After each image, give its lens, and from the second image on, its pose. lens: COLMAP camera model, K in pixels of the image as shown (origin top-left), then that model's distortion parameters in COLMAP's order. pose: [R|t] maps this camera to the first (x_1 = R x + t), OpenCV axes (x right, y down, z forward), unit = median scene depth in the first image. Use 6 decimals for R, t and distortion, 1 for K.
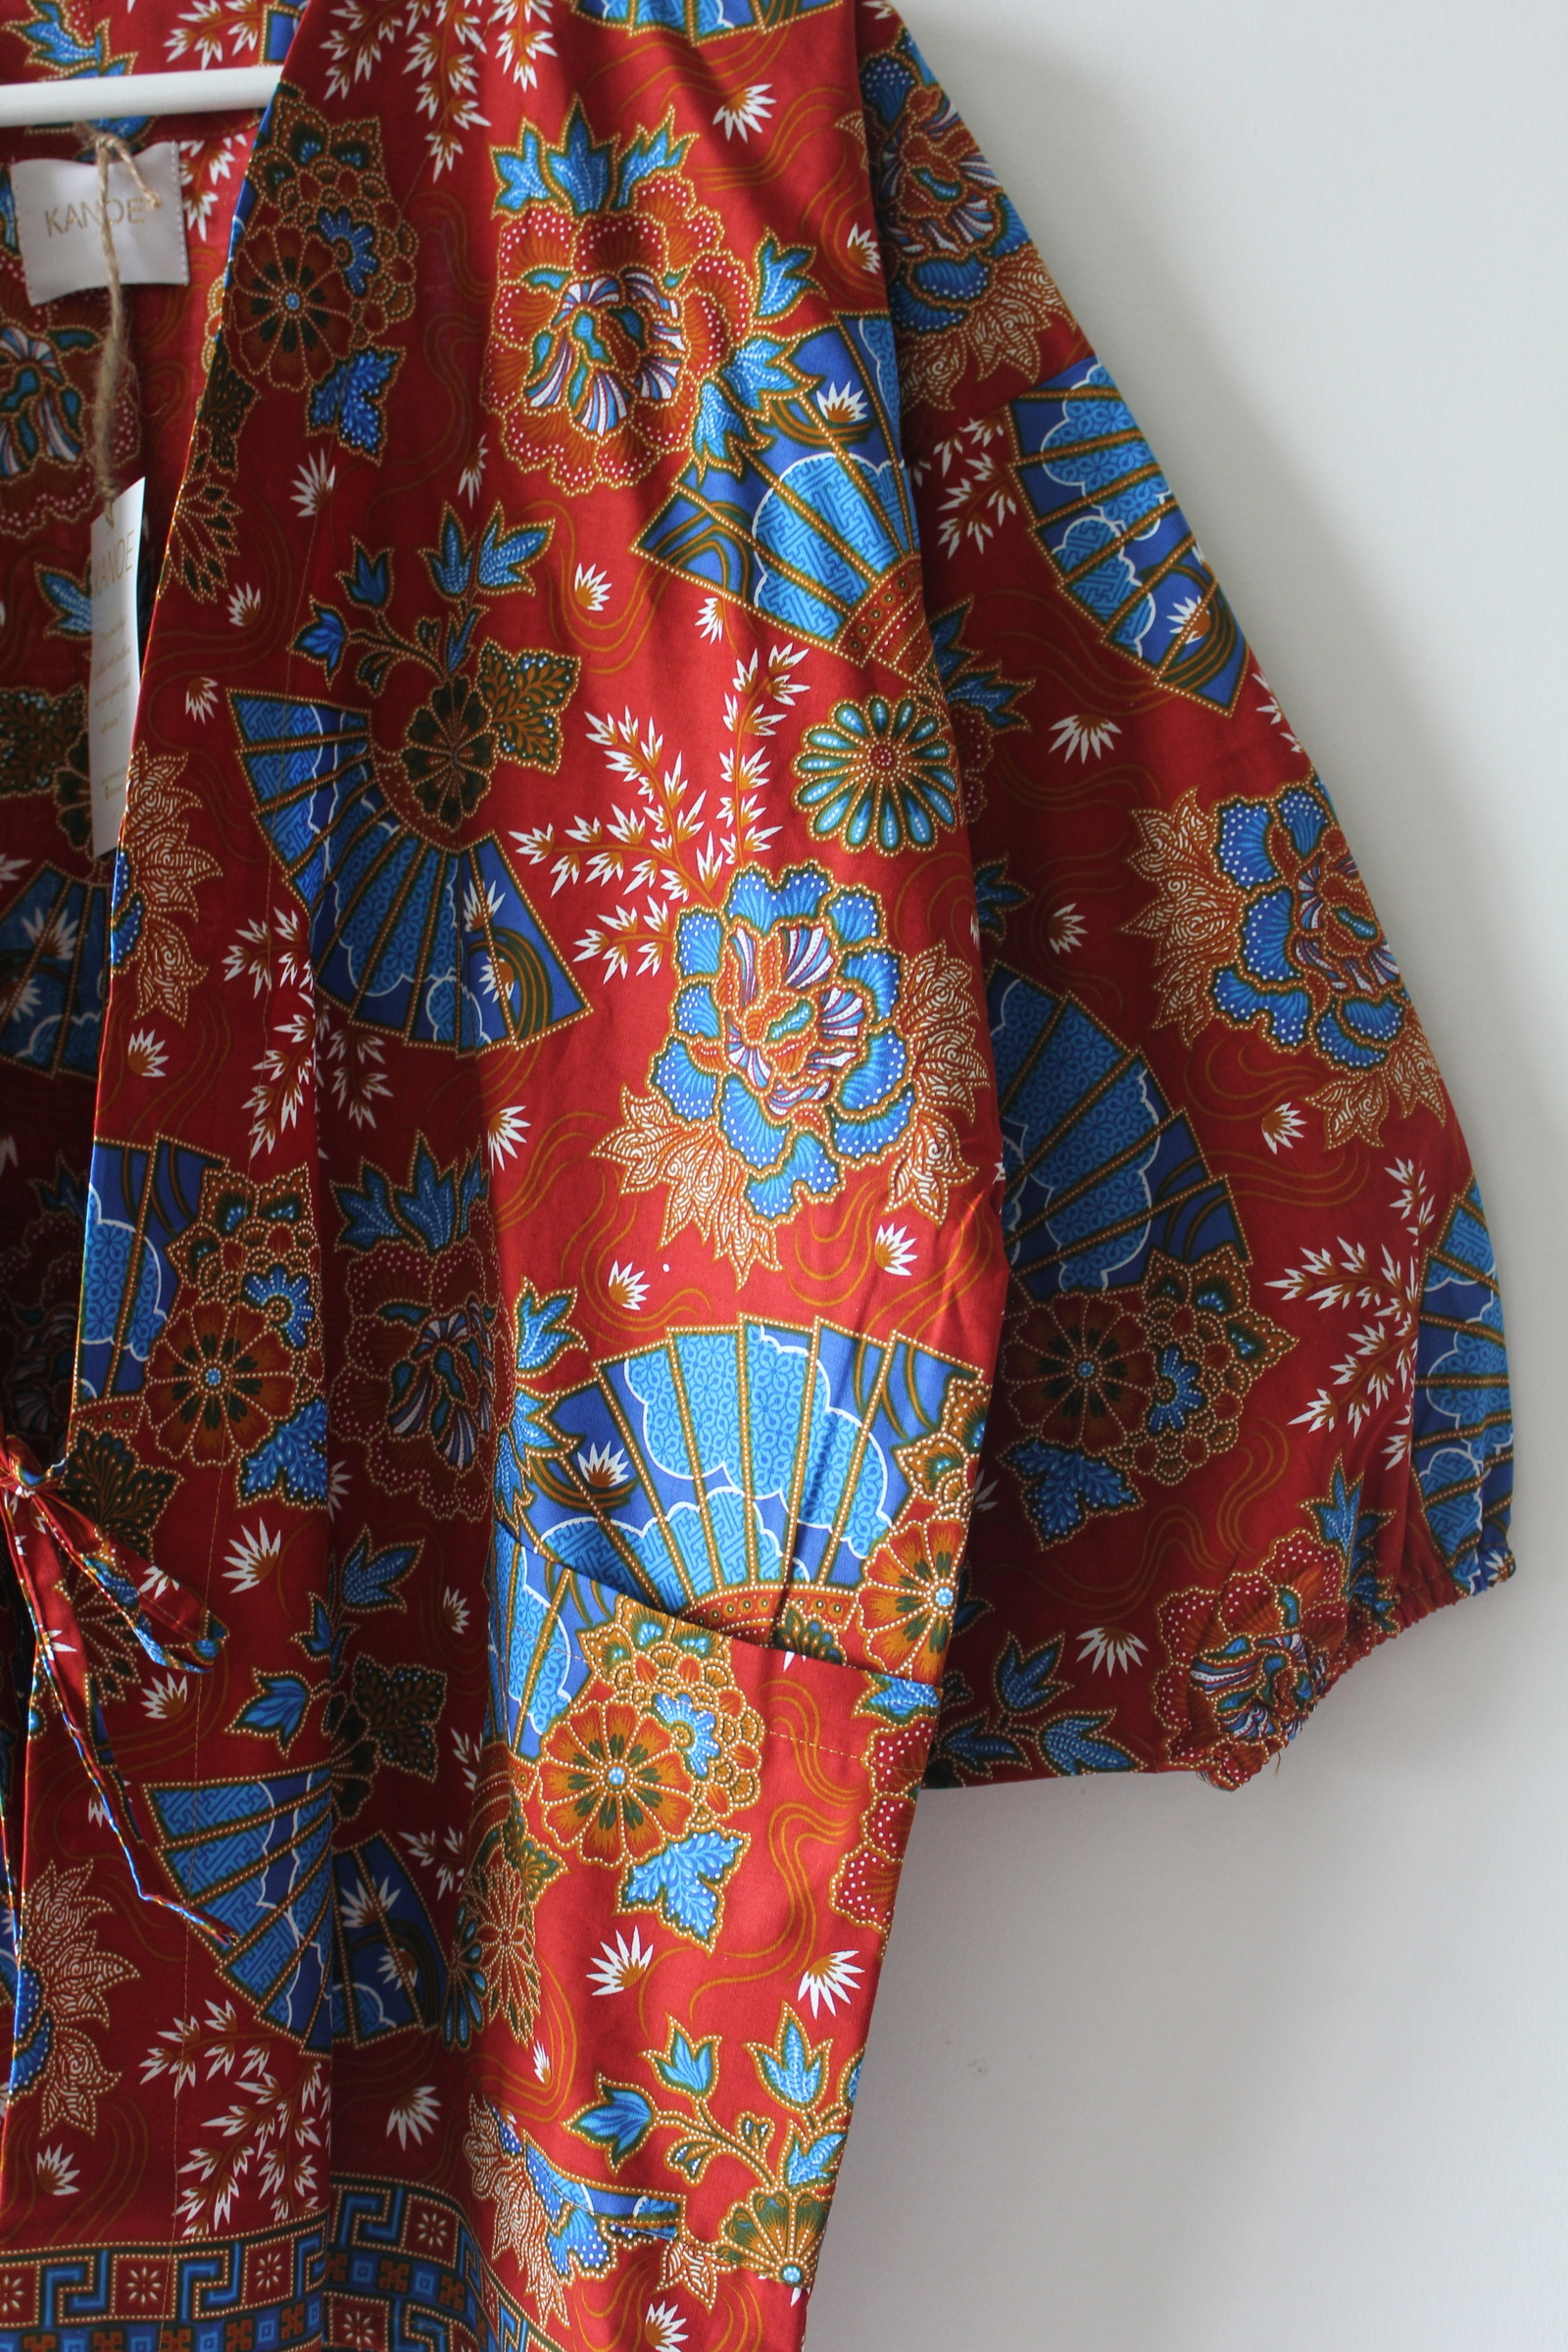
lens RADIAL K [[2861.4, 0, 784.0], [0, 2861.4, 1176.0], [0, 0, 1]] dist [-0.108306, 0.200258]
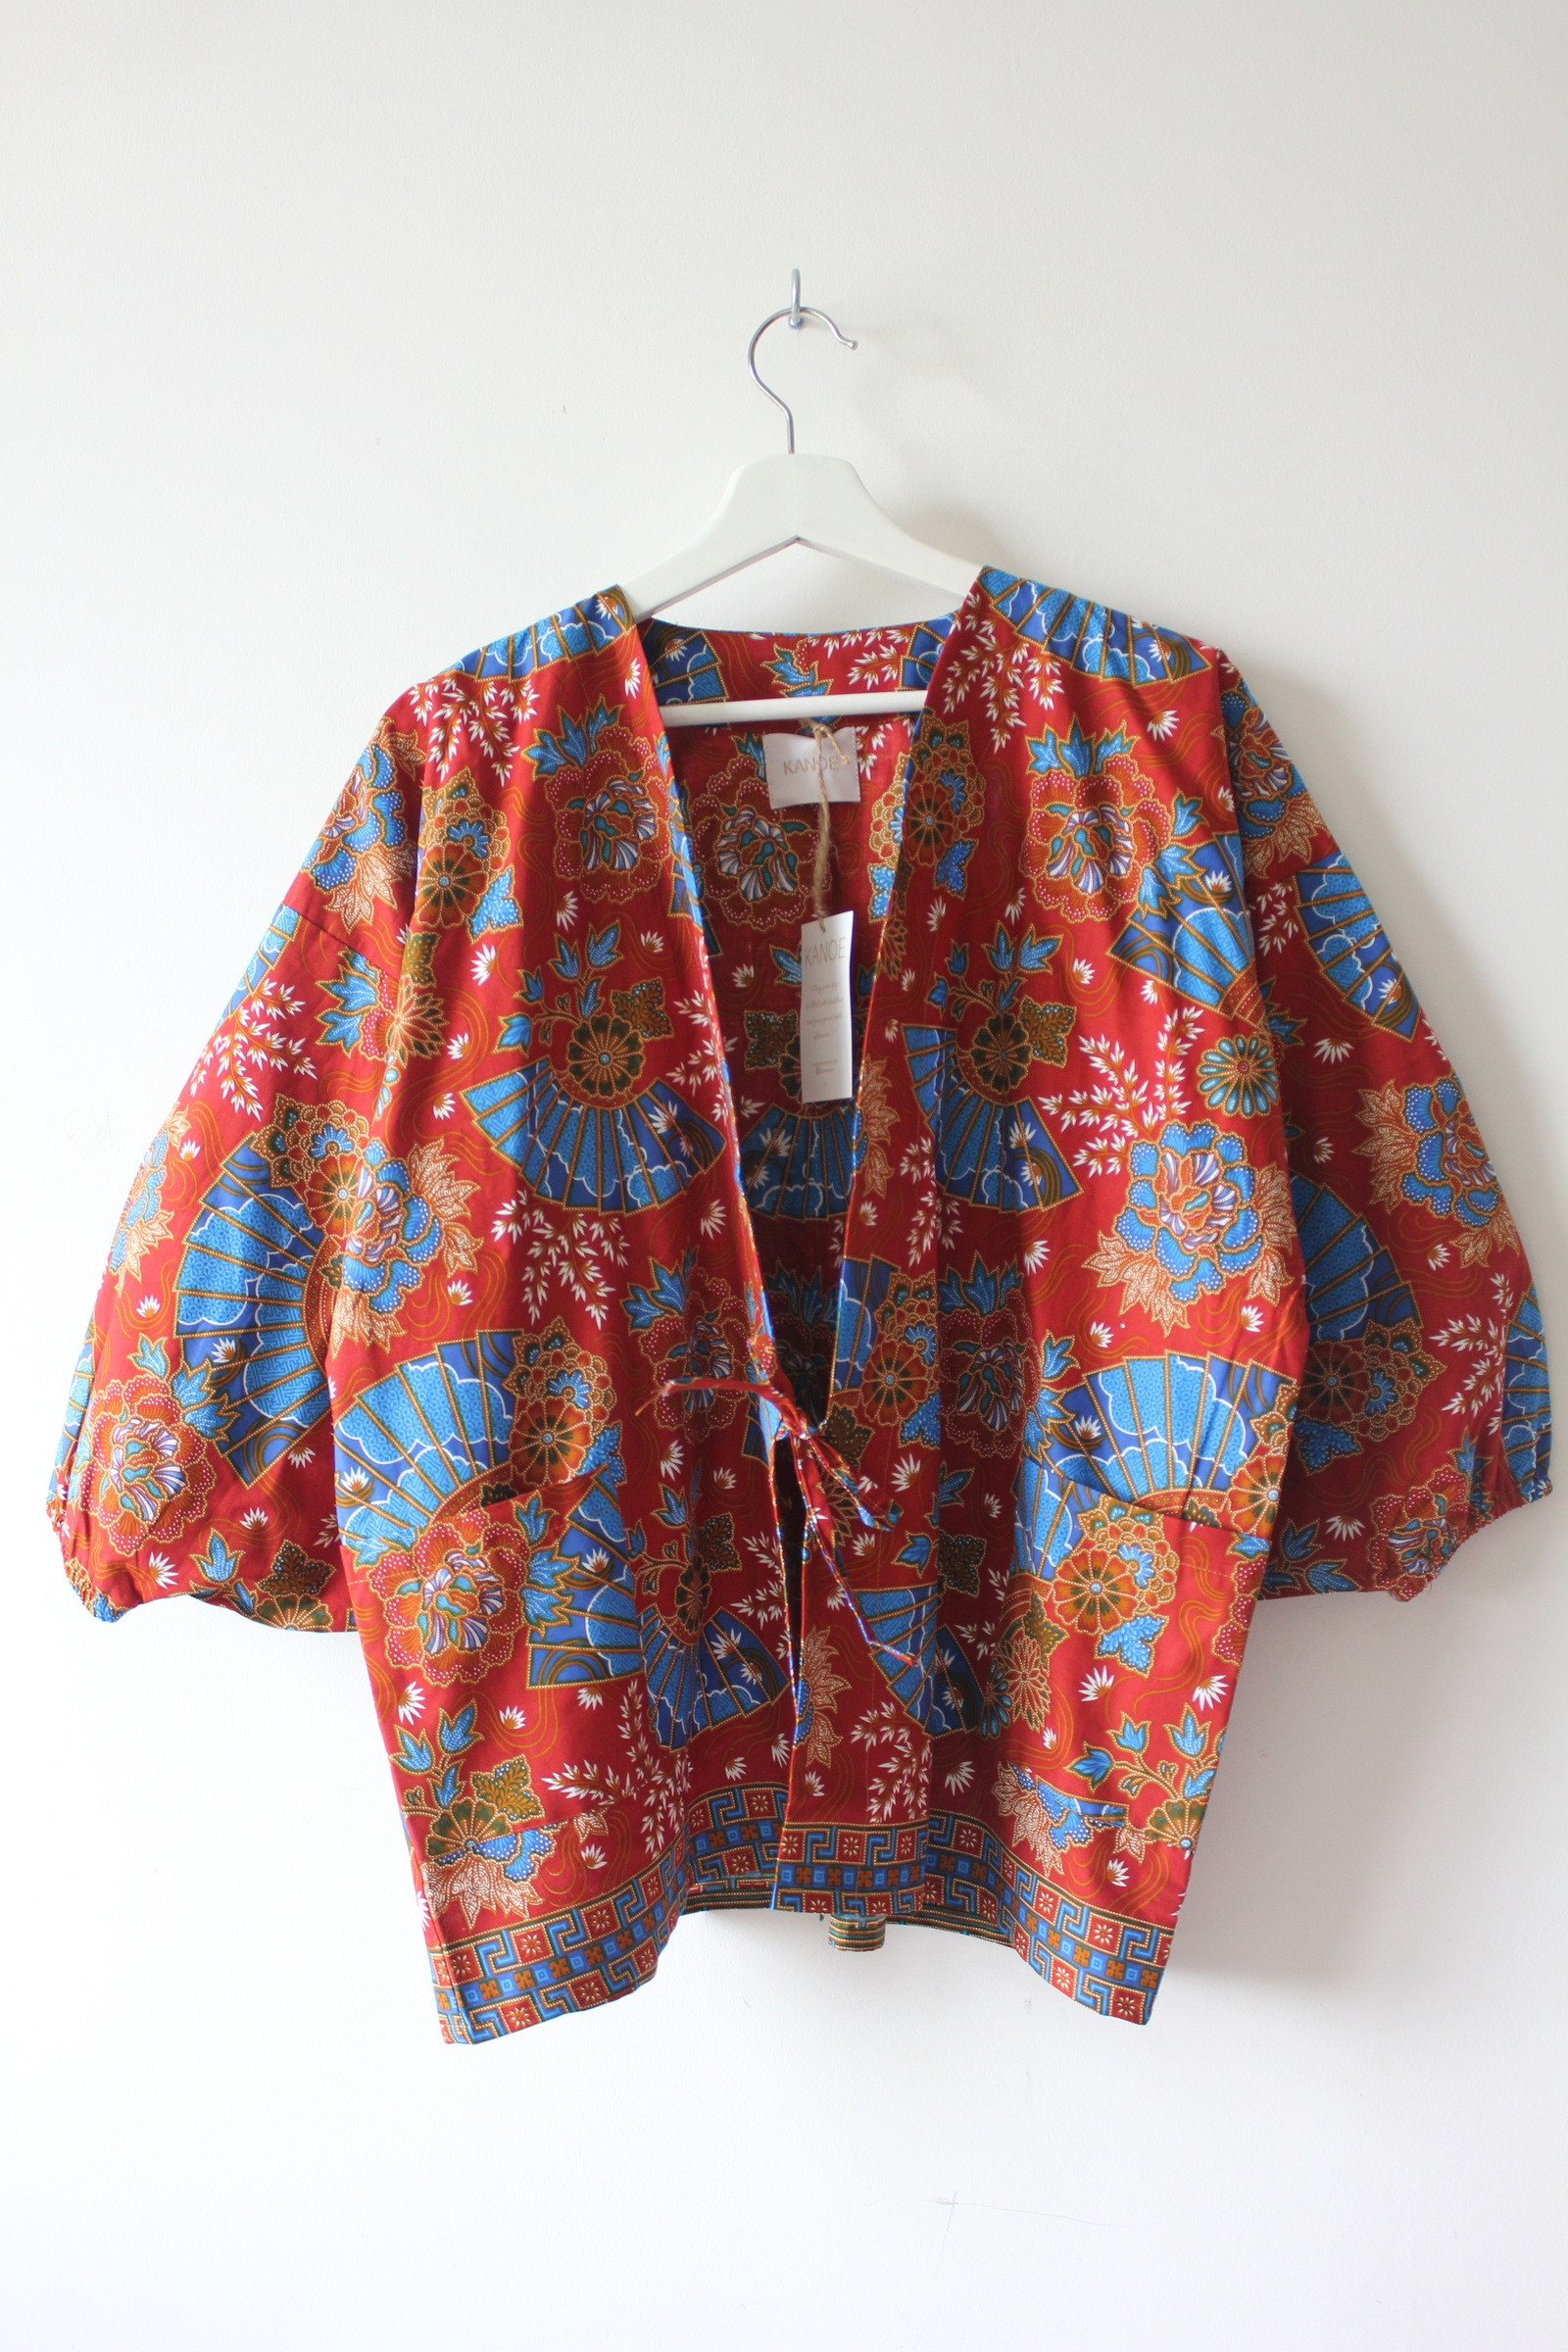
lens RADIAL K [[2310.6, 0, 784.0], [0, 2310.6, 1176.0], [0, 0, 1]] dist [-0.150425, 0.165683]
pose [[0.999549, 0.013289, -0.026923, -0.227817], [-0.014008, 0.999546, -0.026676, -0.024278], [0.026556, 0.027041, 0.999282, -0.561258]]
